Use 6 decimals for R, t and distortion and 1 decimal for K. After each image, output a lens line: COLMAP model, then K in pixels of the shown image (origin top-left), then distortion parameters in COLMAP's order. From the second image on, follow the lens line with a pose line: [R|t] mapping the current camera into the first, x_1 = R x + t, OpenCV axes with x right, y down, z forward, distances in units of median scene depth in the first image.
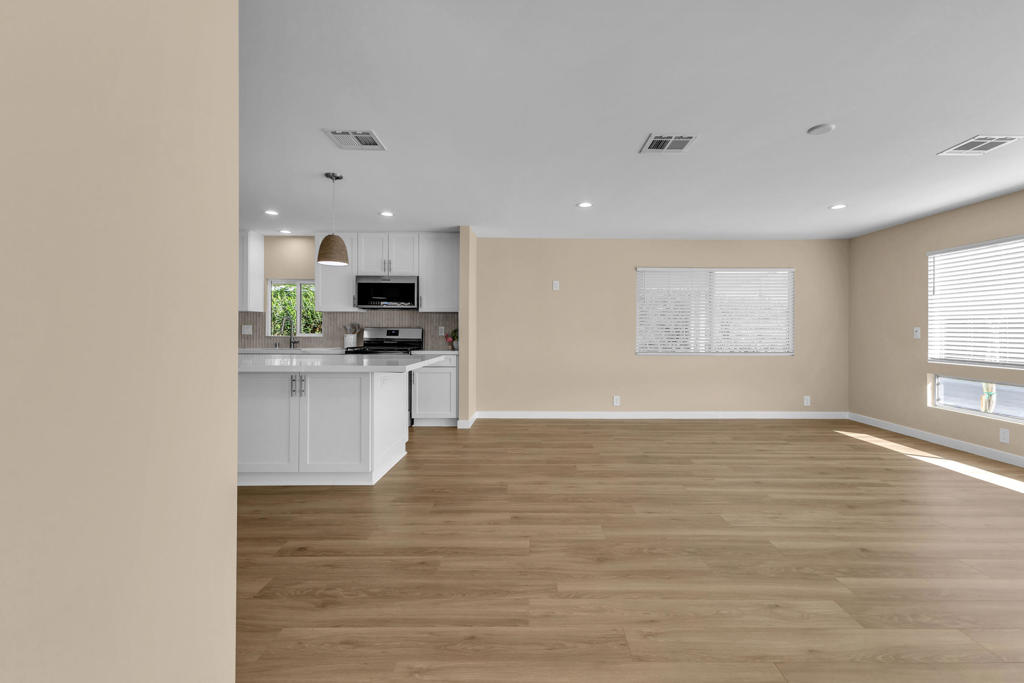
lens RADIAL K [[444.1, 0, 533.7], [0, 444.1, 329.0], [0, 0, 1]] dist [0.008307, 0.000021]
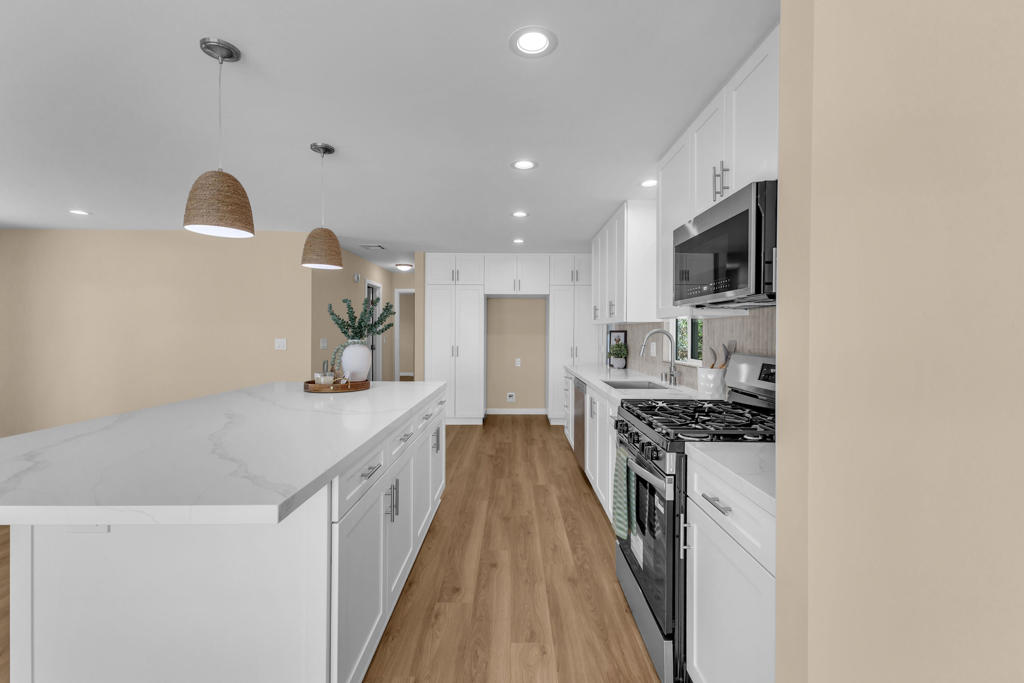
lens RADIAL K [[444.1, 0, 518.1], [0, 444.1, 334.7], [0, 0, 1]] dist [0.008307, 0.000021]
pose [[-0.000741, -0.001212, -0.999999, 0.022035], [0.003945, 0.999991, -0.001215, -0.022508], [0.999992, -0.003946, -0.000736, 0.890692]]
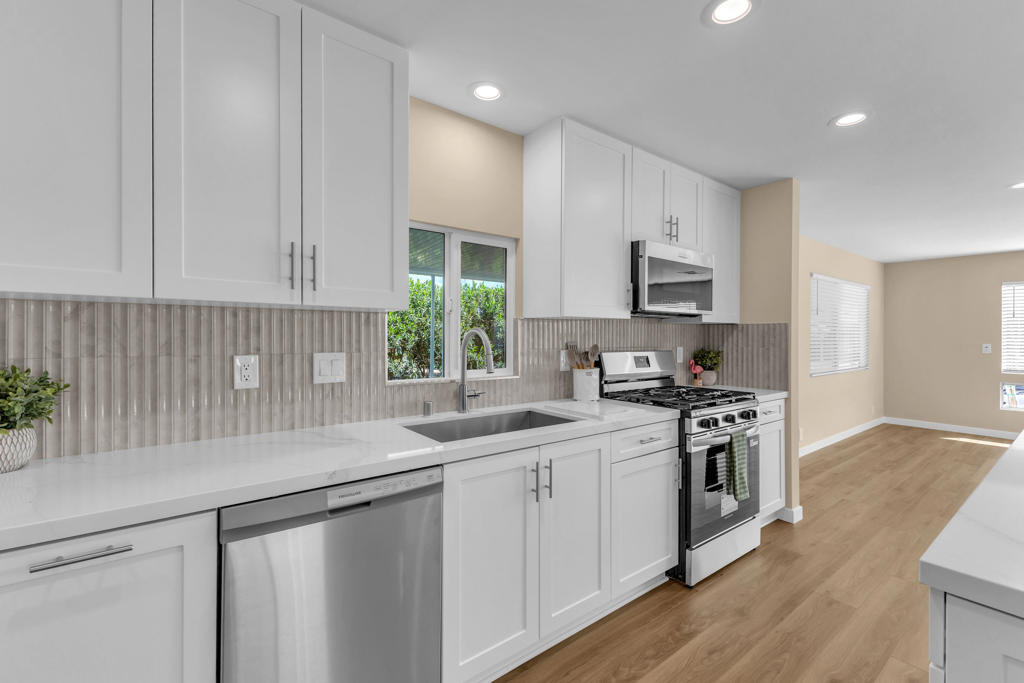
lens RADIAL K [[444.1, 0, 514.8], [0, 444.1, 334.3], [0, 0, 1]] dist [0.008307, 0.000021]
pose [[0.798037, 0.000403, 0.602608, -0.811957], [-0.007146, 0.999936, 0.008796, -0.028728], [-0.602565, -0.011326, 0.797989, 0.751369]]
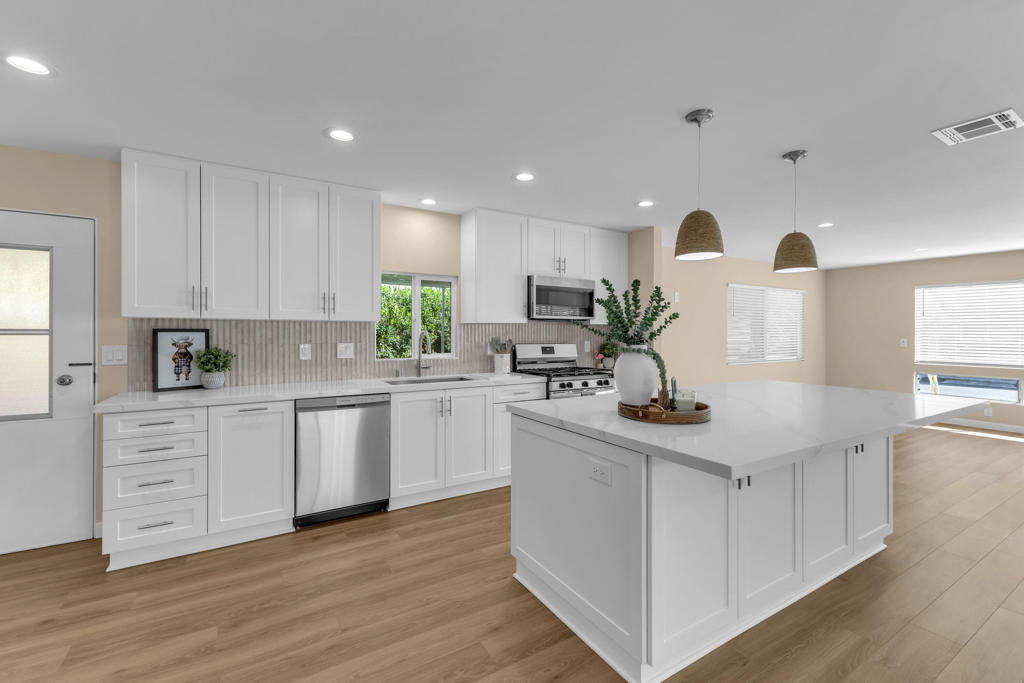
lens RADIAL K [[444.1, 0, 512.9], [0, 444.1, 330.3], [0, 0, 1]] dist [0.008307, 0.000021]
pose [[0.859165, -0.001255, 0.511697, -0.846069], [-0.000731, 0.999993, 0.003679, -0.032531], [-0.511698, -0.003535, 0.859158, 0.396538]]
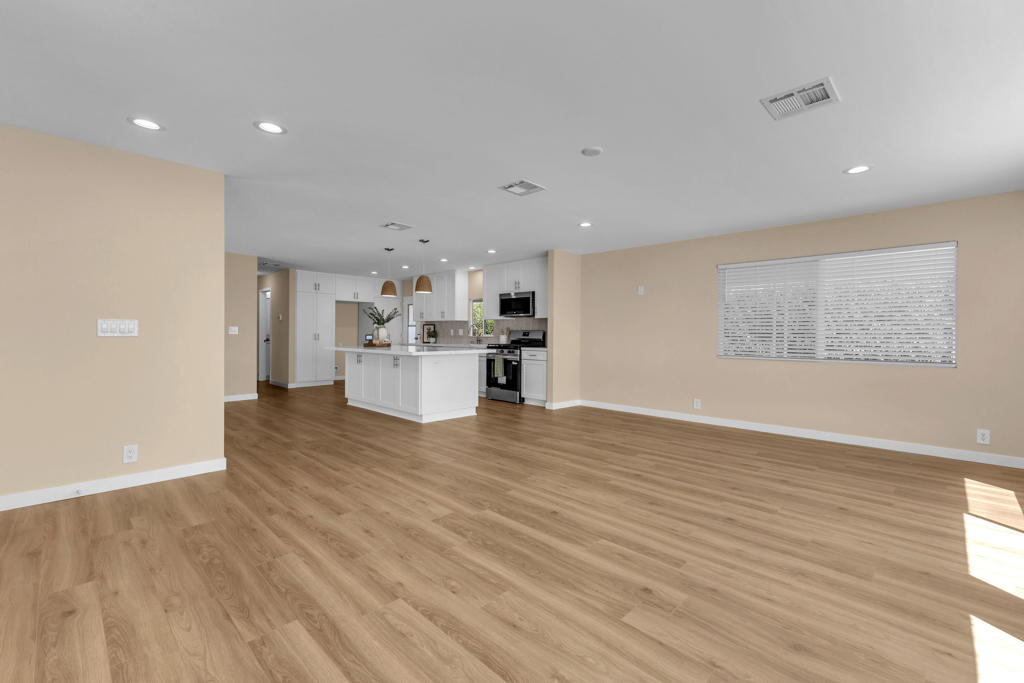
lens RADIAL K [[444.1, 0, 519.3], [0, 444.1, 328.3], [0, 0, 1]] dist [0.008307, 0.000021]
pose [[0.710884, -0.009340, -0.703247, 0.671308], [0.002589, 0.999940, -0.010663, 0.005412], [0.703304, 0.005759, 0.710865, 0.036475]]
